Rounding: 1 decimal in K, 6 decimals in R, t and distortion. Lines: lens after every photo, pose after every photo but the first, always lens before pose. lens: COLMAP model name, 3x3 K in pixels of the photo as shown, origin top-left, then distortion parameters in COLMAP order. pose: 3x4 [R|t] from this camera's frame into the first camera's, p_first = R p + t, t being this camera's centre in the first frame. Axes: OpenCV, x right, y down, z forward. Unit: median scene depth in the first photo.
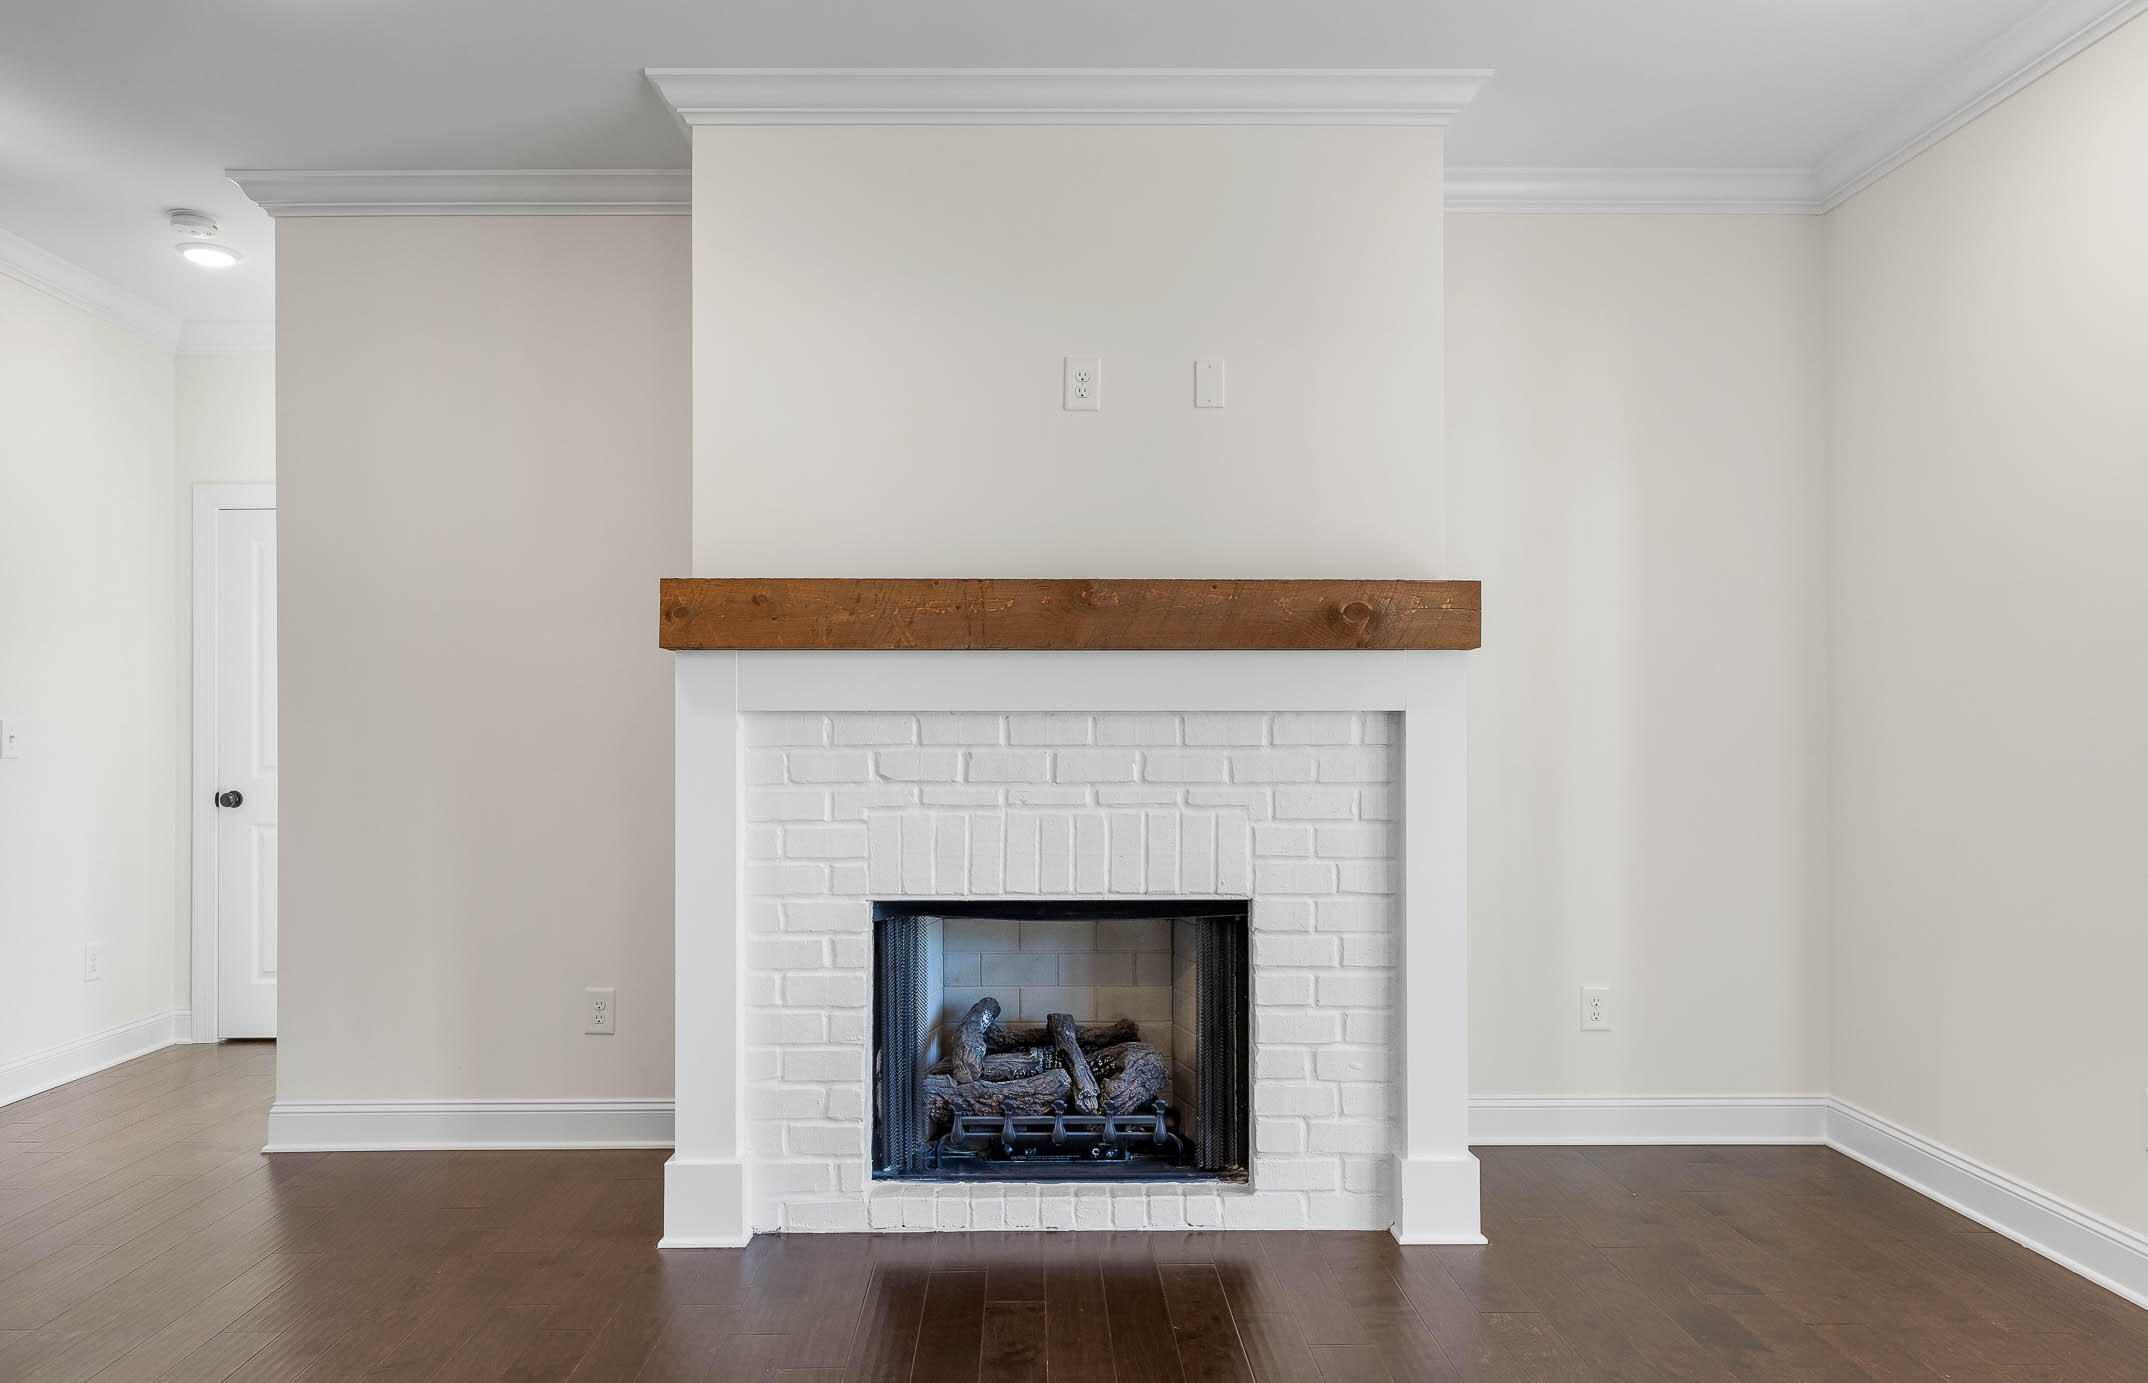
lens RADIAL K [[1434.8, 0, 1043.7], [0, 1434.8, 702.8], [0, 0, 1]] dist [0.002691, -0.000689]
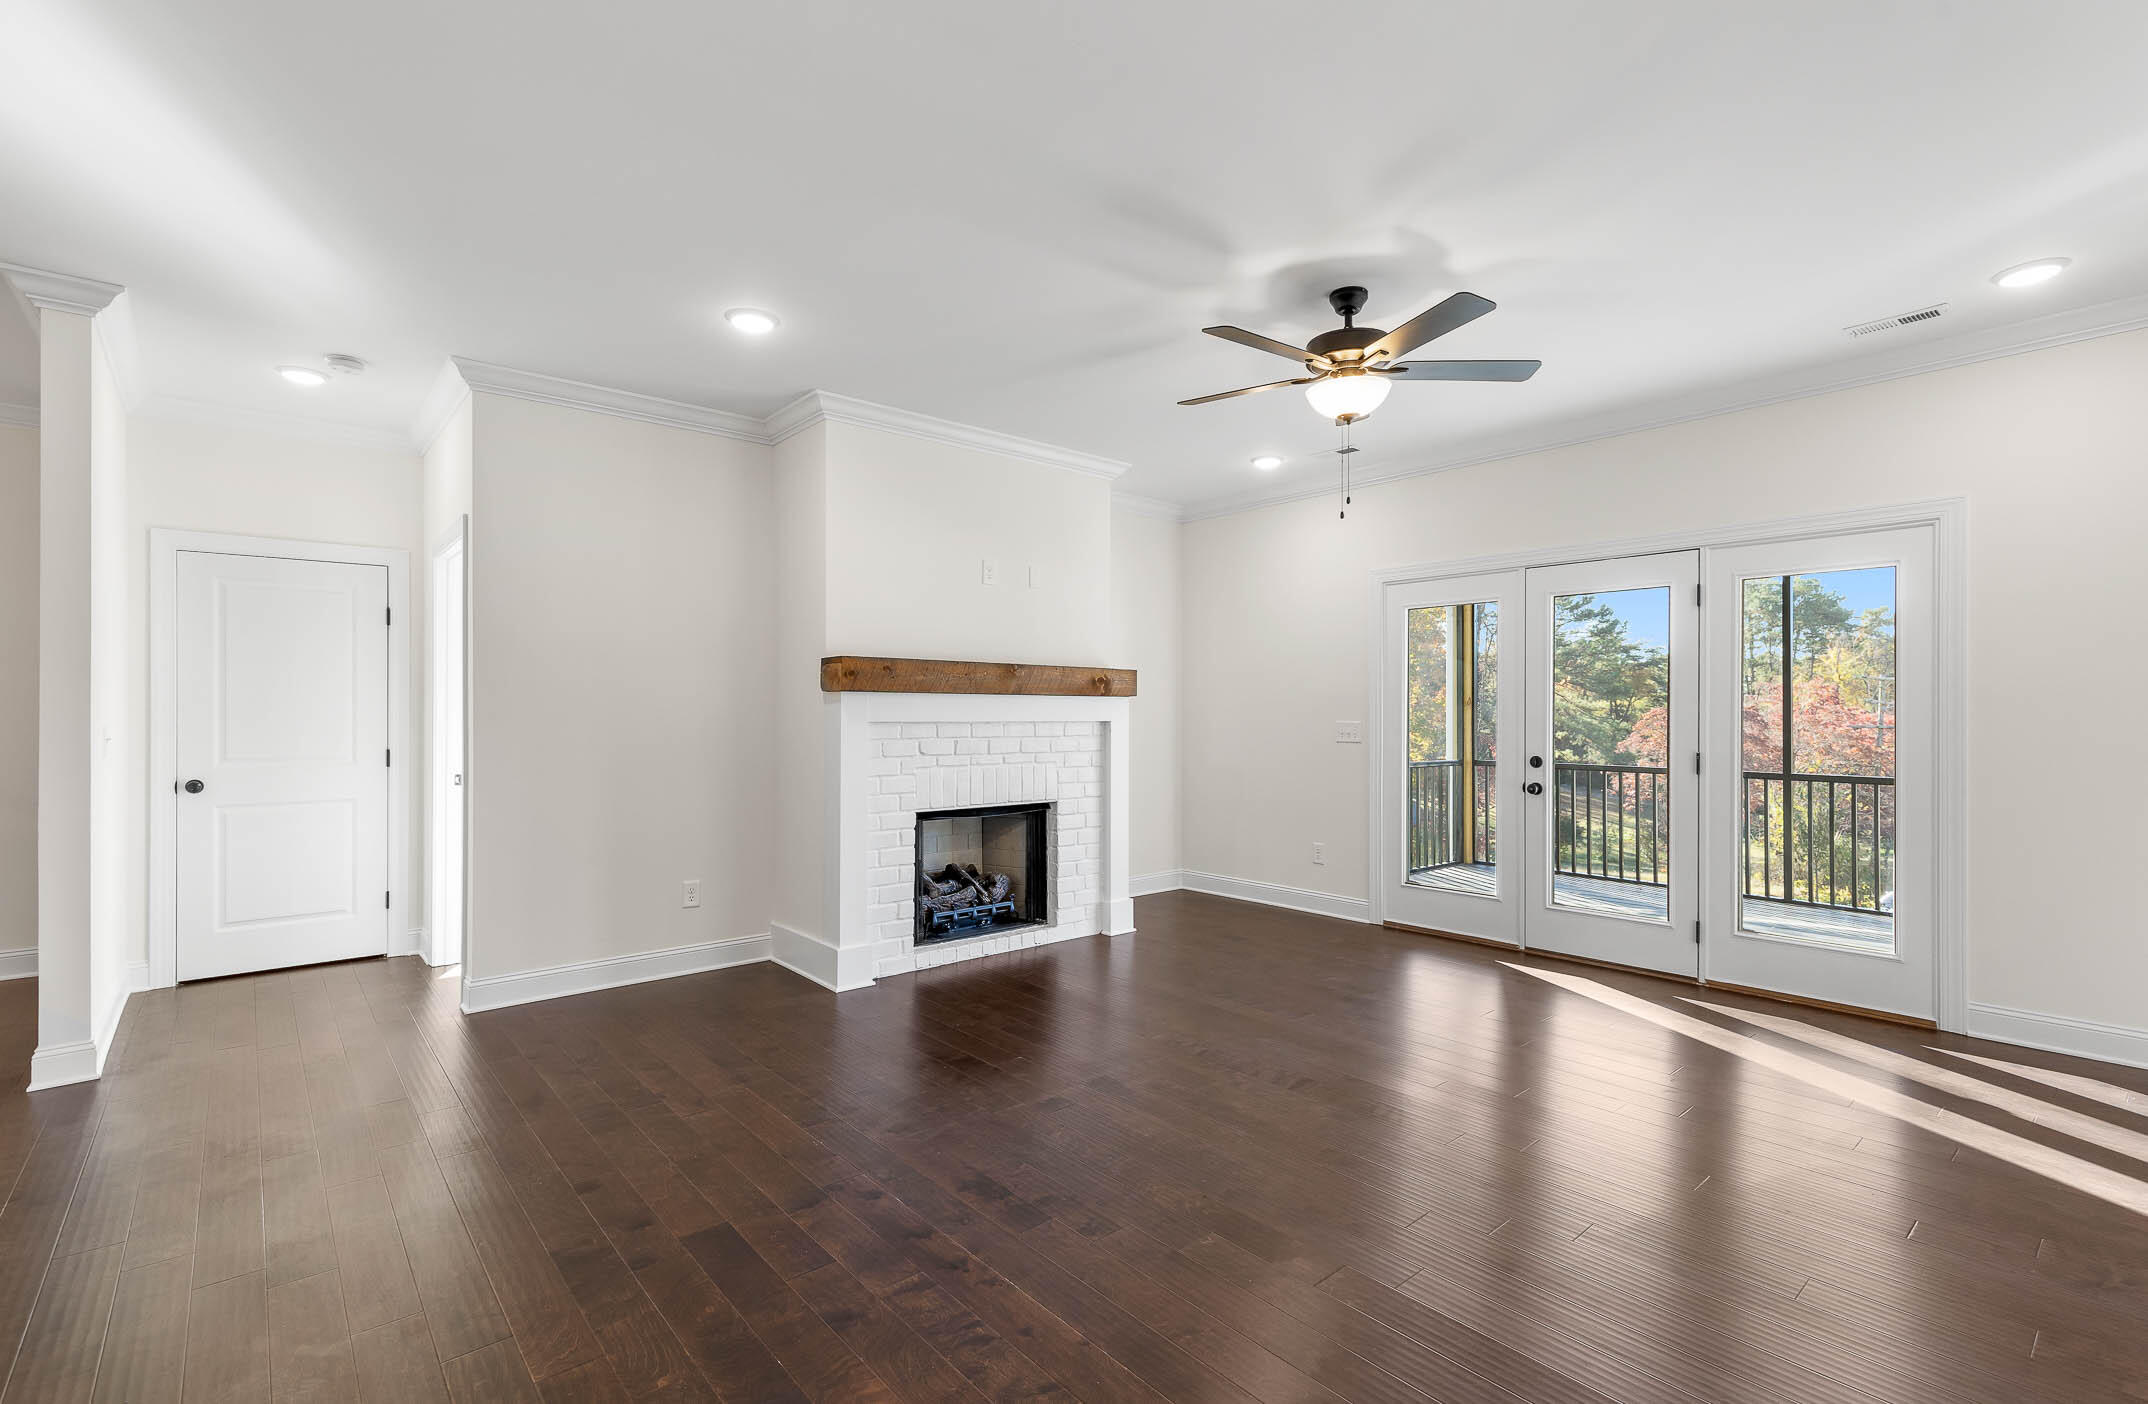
lens RADIAL K [[983.6, 0, 1074.0], [0, 983.6, 702.0], [0, 0, 1]] dist [-0.000408, 0.000051]
pose [[0.756791, 0.010446, 0.653573, -0.886379], [-0.011267, 0.999932, -0.002935, -0.021486], [-0.653560, -0.005142, 0.756858, -0.235544]]
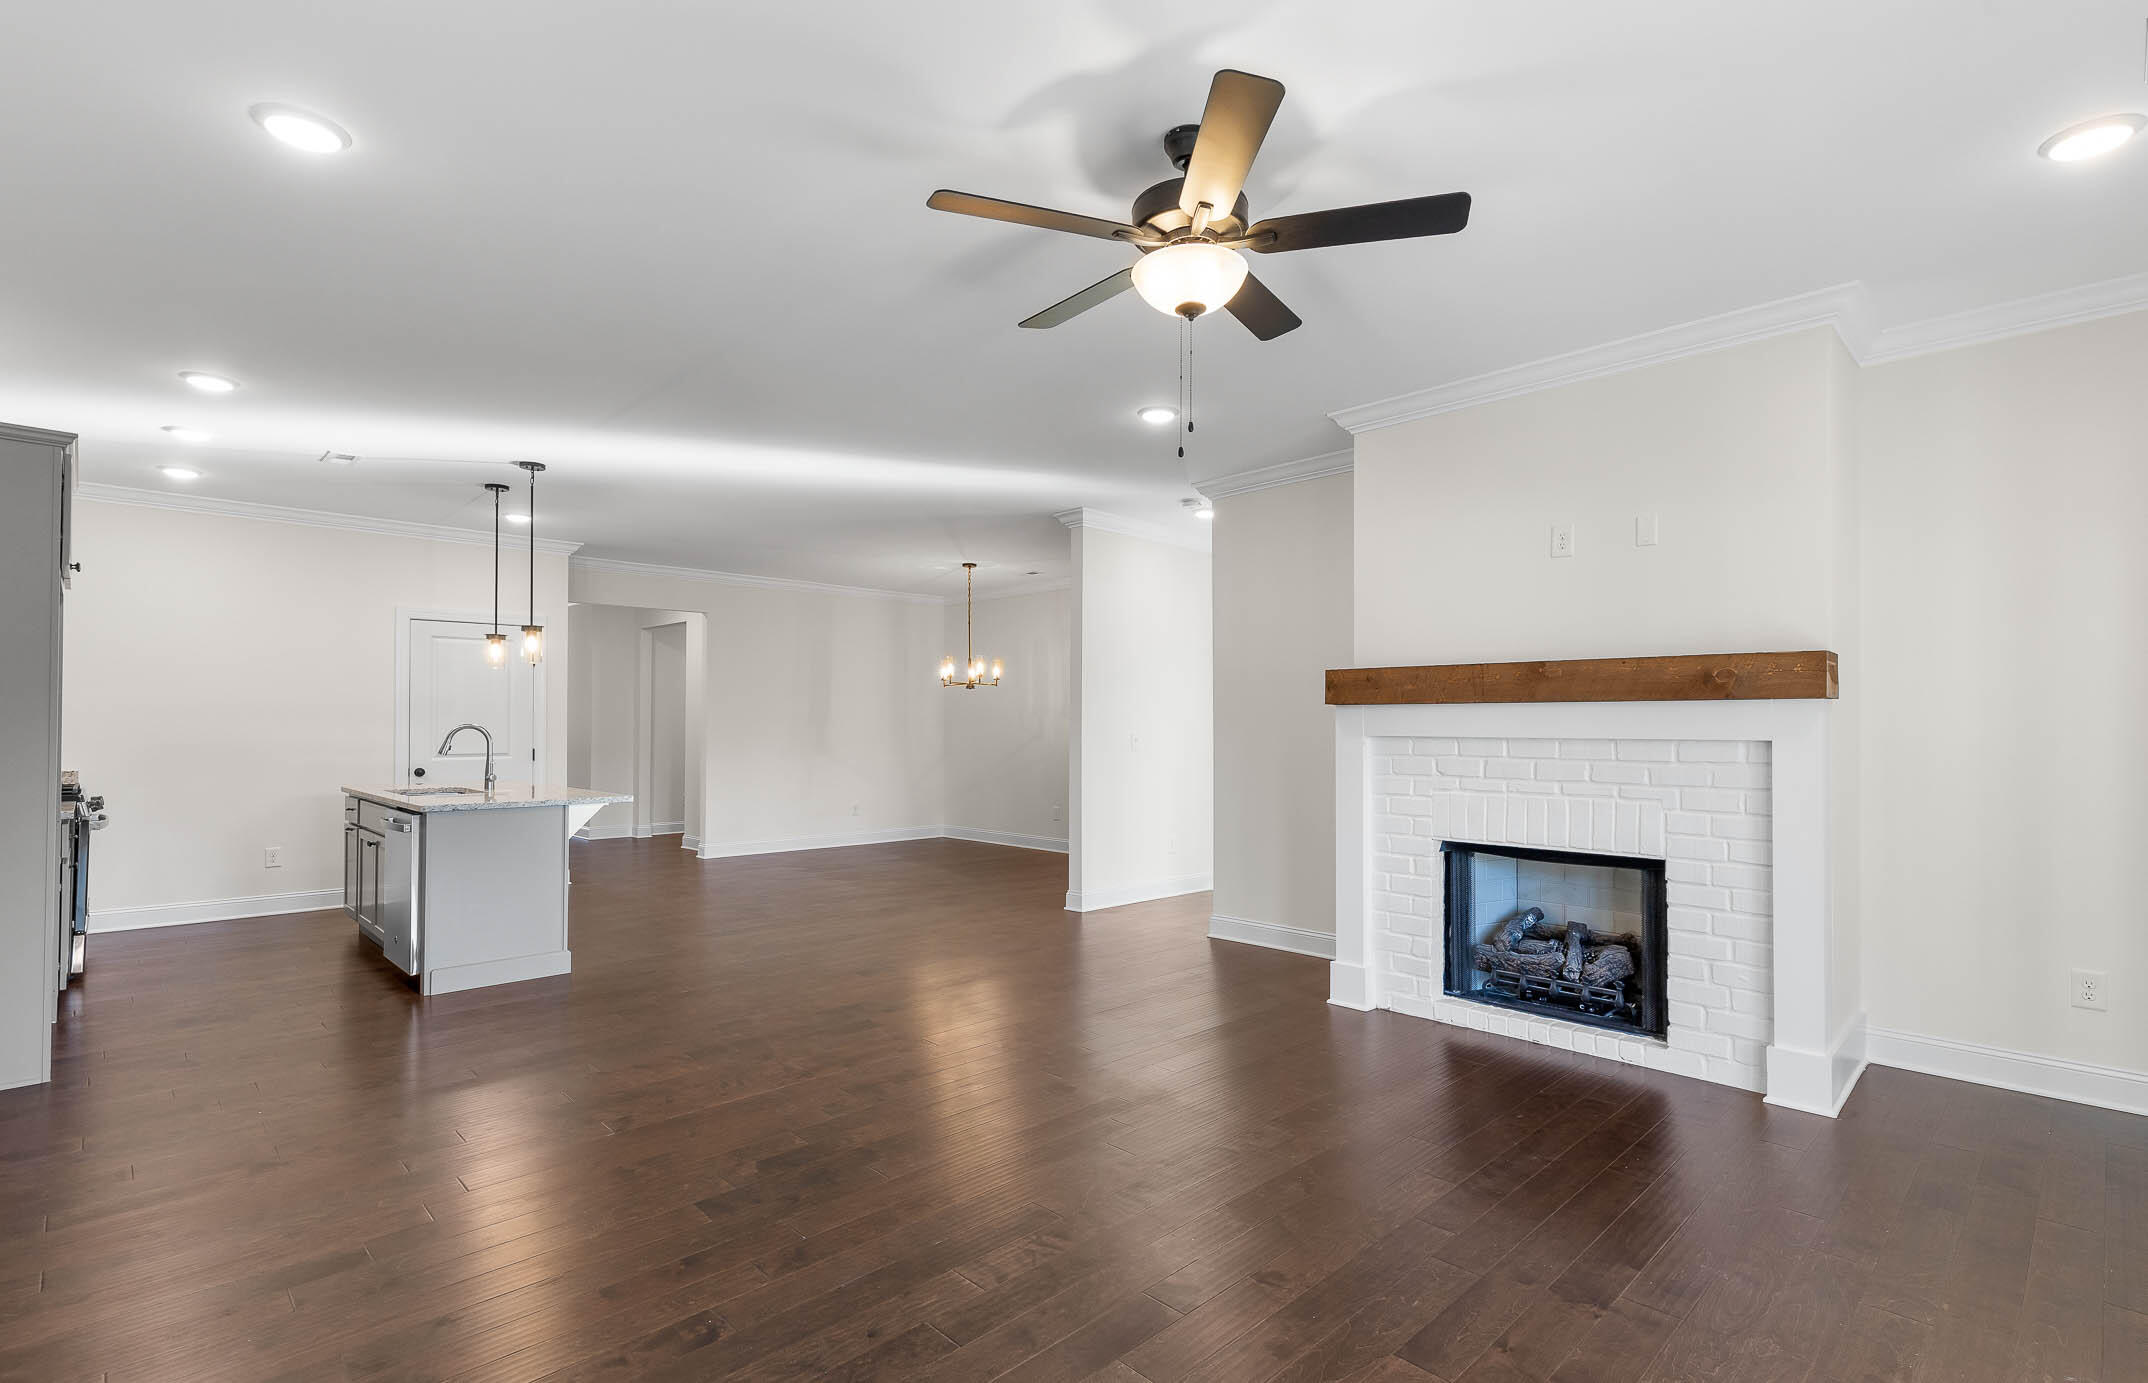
lens RADIAL K [[1000.3, 0, 1078.4], [0, 1000.3, 700.2], [0, 0, 1]] dist [-0.000745, 0.000538]
pose [[0.693220, -0.014785, -0.720574, 0.489105], [0.006994, 0.999880, -0.013787, -0.026174], [0.720692, 0.004517, 0.693241, -0.216546]]
